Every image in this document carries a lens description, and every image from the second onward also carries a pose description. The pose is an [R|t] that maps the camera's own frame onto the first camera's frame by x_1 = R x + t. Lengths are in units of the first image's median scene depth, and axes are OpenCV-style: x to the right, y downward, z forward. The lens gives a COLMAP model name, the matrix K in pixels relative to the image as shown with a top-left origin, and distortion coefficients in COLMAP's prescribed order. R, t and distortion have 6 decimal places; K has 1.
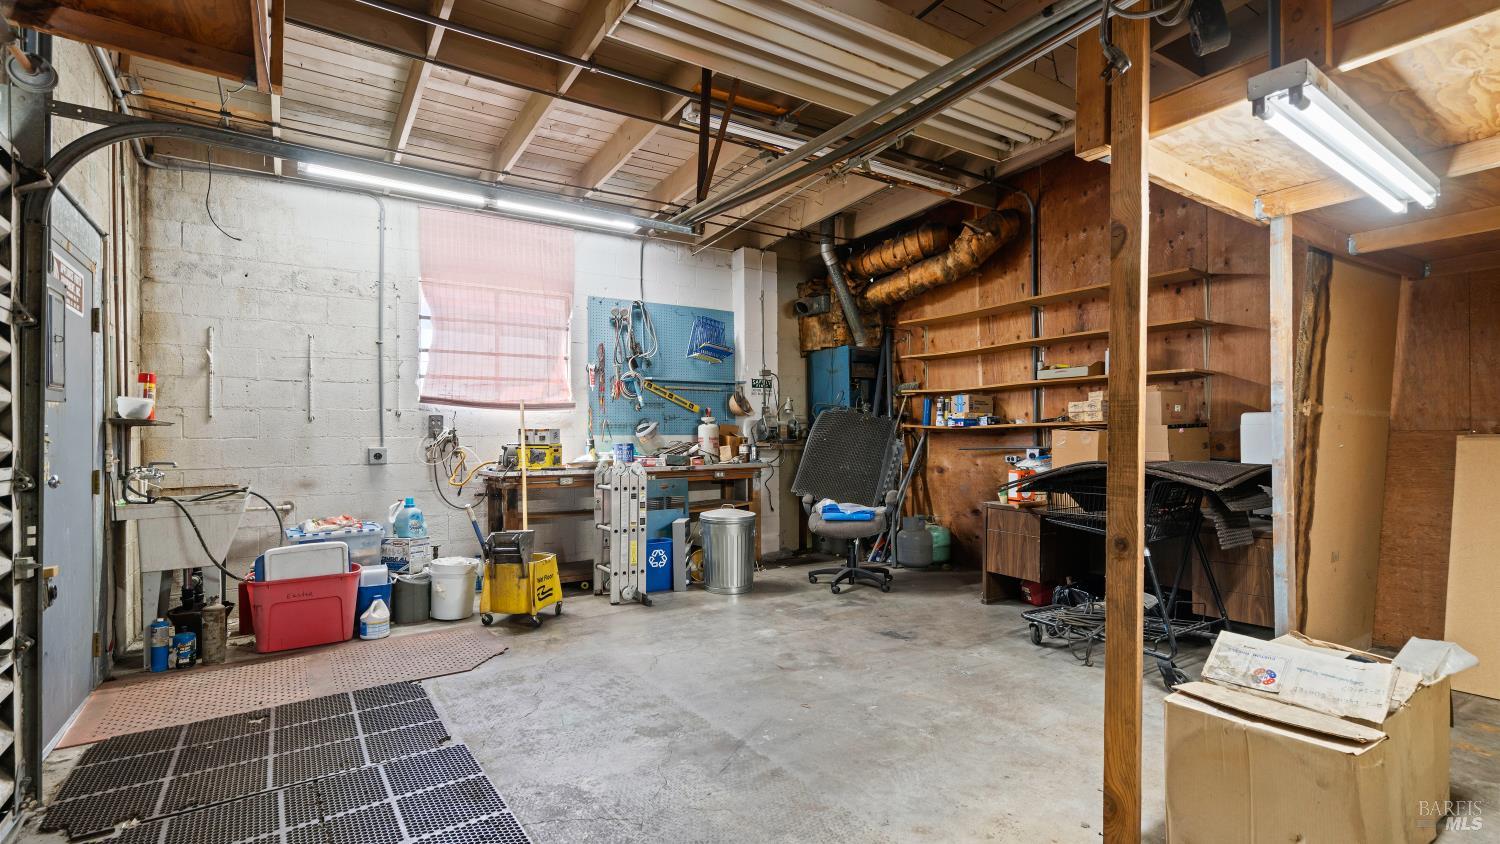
lens RADIAL K [[681.6, 0, 747.5], [0, 681.6, 430.6], [0, 0, 1]] dist [-0.002316, 0.000681]
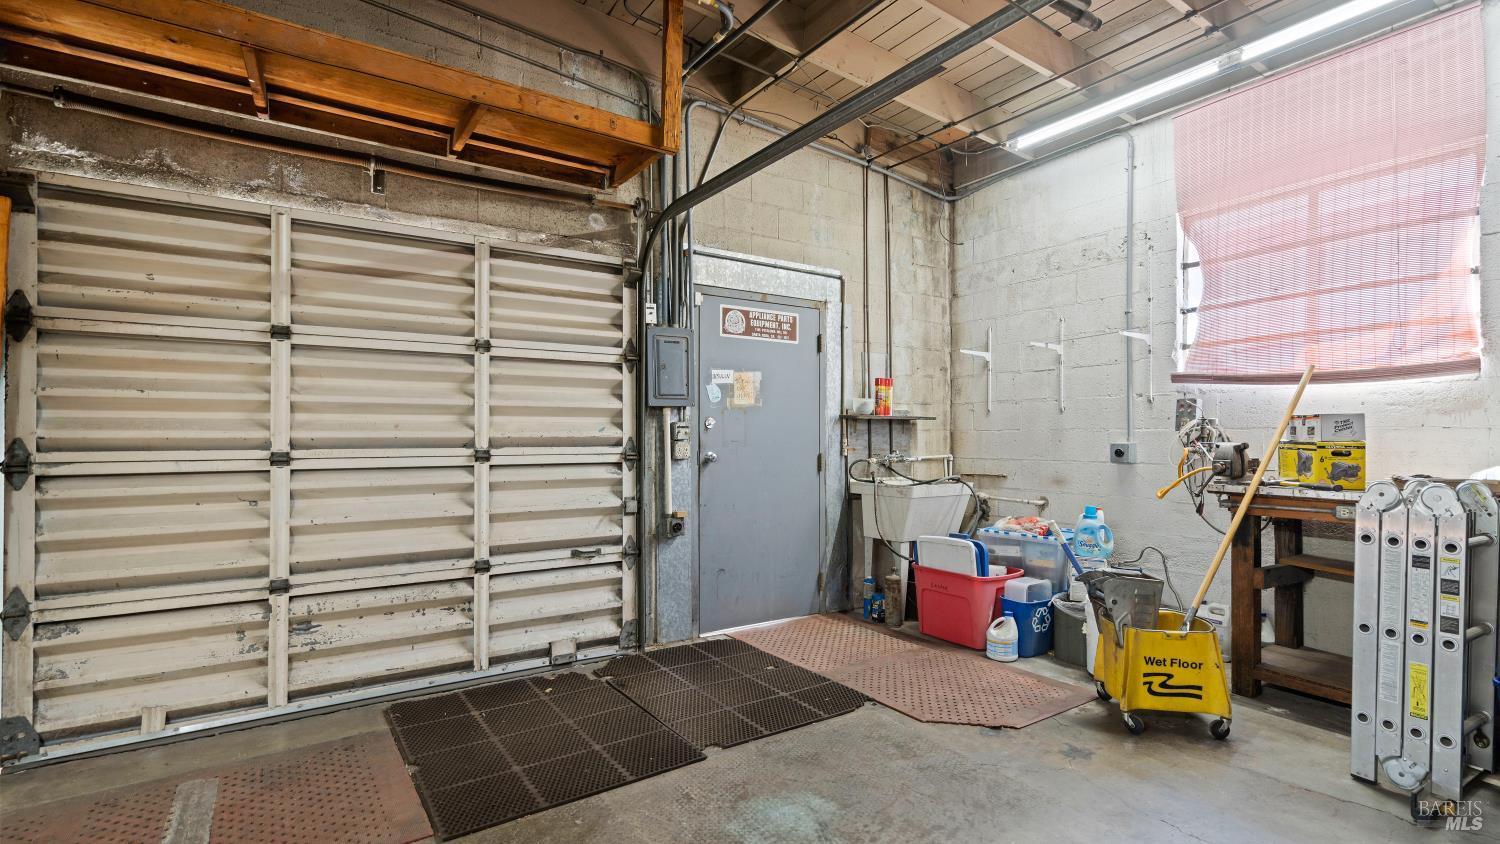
lens RADIAL K [[693.9, 0, 747.3], [0, 693.9, 427.9], [0, 0, 1]] dist [0.000502, 0.000482]
pose [[0.001038, -0.003072, -0.999995, 0.295020], [0.008628, 0.999958, -0.003063, 0.006599], [0.999962, -0.008624, 0.001065, 0.578284]]
